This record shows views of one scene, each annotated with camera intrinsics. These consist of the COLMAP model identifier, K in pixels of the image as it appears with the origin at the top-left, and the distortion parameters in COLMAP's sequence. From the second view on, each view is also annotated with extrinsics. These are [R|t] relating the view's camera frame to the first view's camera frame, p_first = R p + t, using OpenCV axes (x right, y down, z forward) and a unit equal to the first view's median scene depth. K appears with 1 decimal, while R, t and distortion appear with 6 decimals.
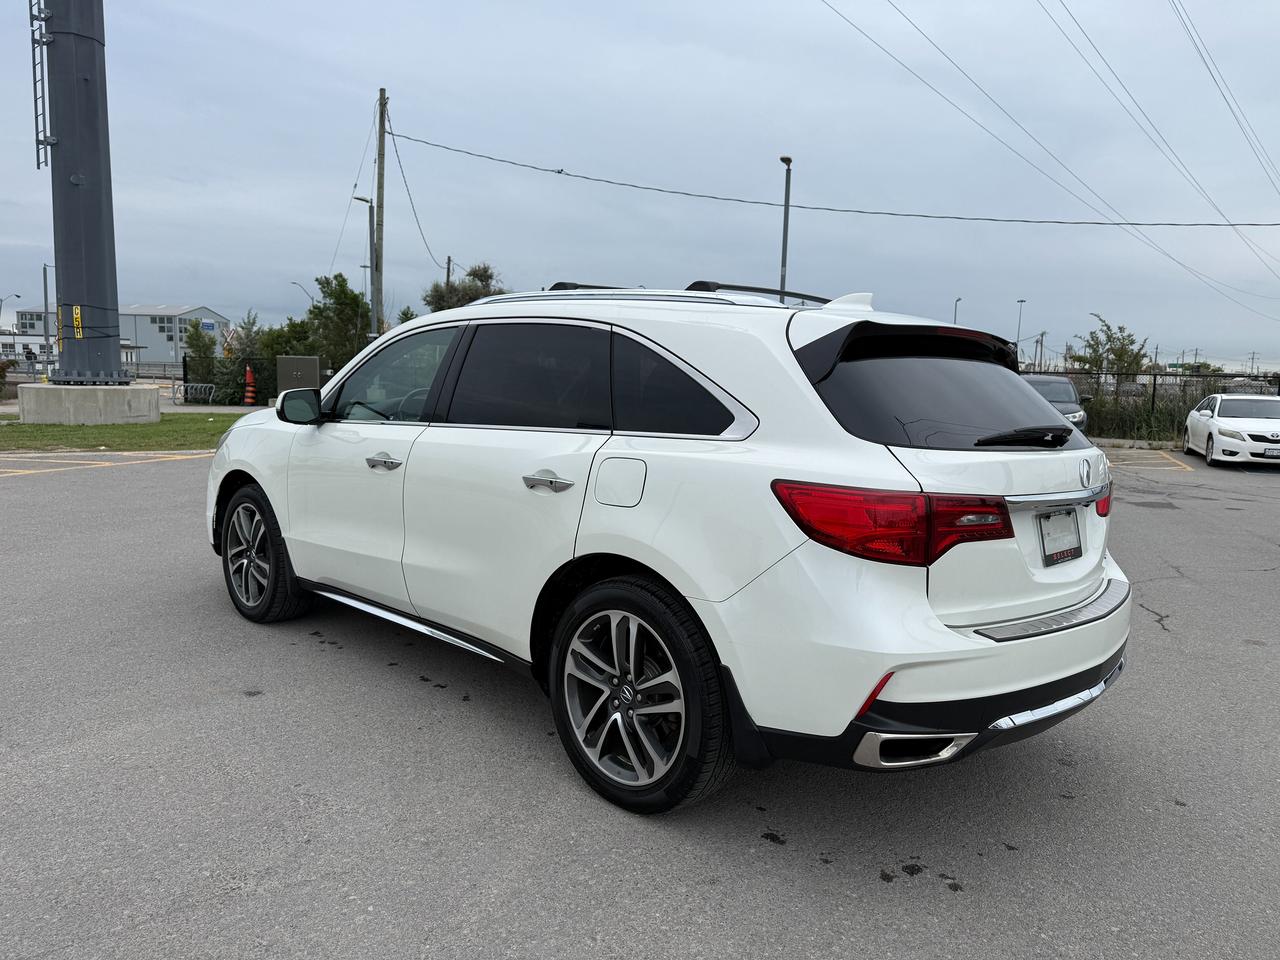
lens RADIAL K [[905.7, 0, 643.9], [0, 905.7, 479.6], [0, 0, 1]] dist [0.057158, -0.063064]
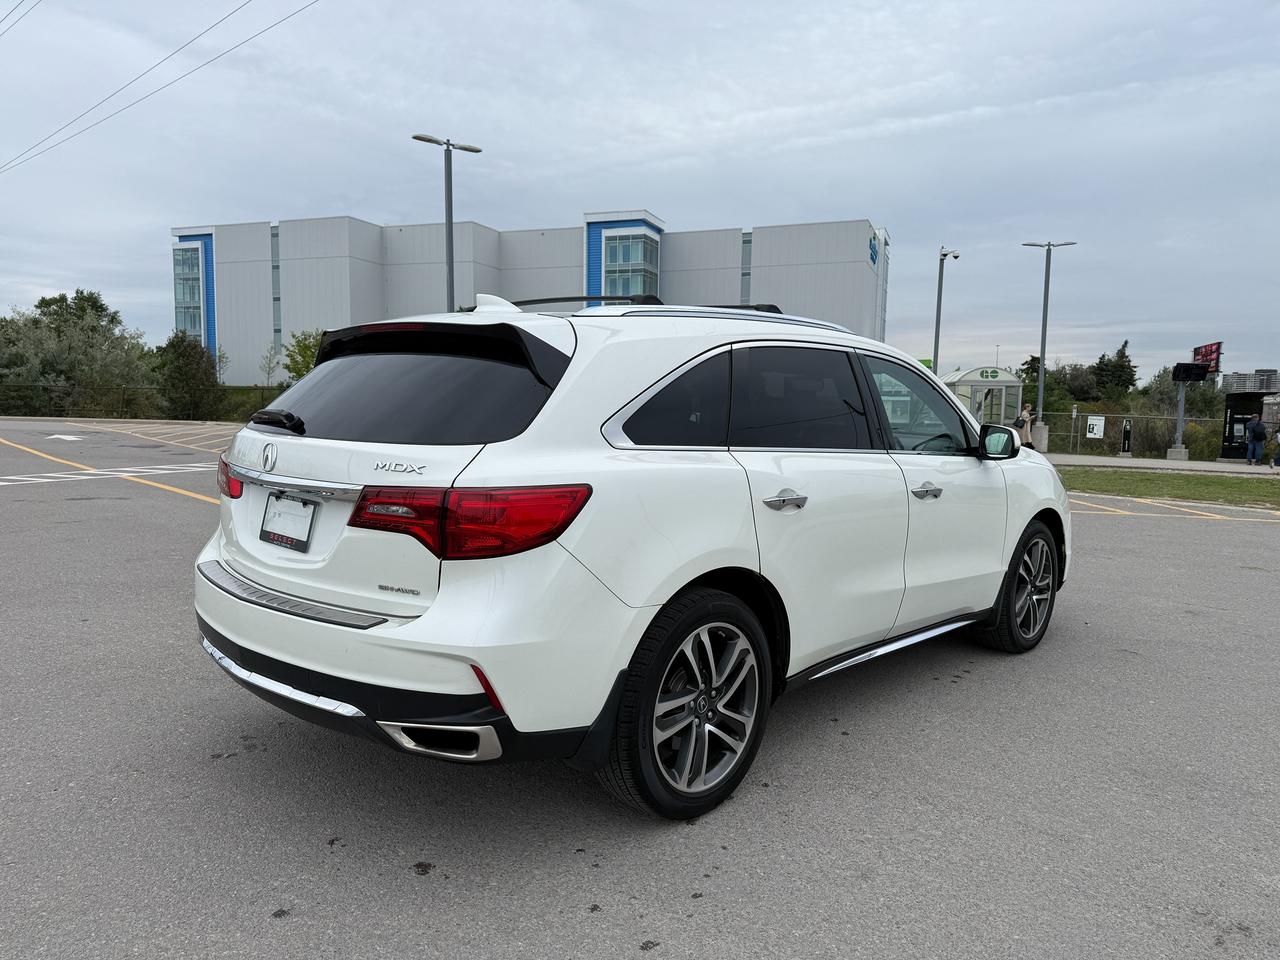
lens RADIAL K [[905.7, 0, 633.0], [0, 905.7, 488.2], [0, 0, 1]] dist [0.057158, -0.063064]
pose [[0.007750, 0.063607, -0.997945, 0.238875], [-0.136802, 0.988659, 0.061953, -0.014471], [0.990568, 0.136040, 0.016364, 0.222283]]
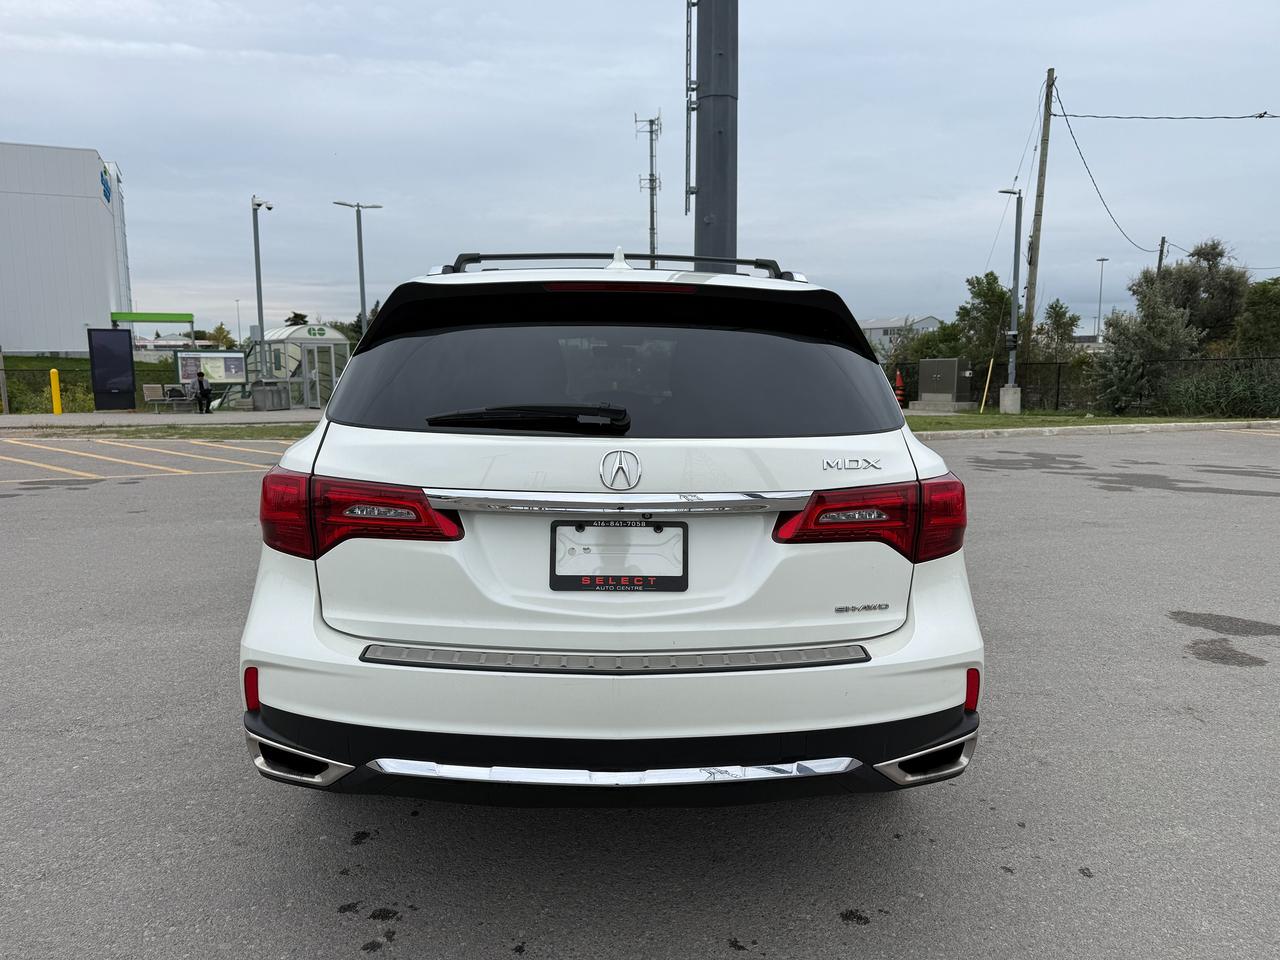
lens RADIAL K [[905.7, 0, 640.0], [0, 905.7, 481.0], [0, 0, 1]] dist [0.057158, -0.063064]
pose [[0.717337, 0.056223, -0.694454, 0.158008], [-0.058233, 0.998089, 0.020654, -0.002271], [0.694288, 0.025624, 0.719241, 0.080902]]
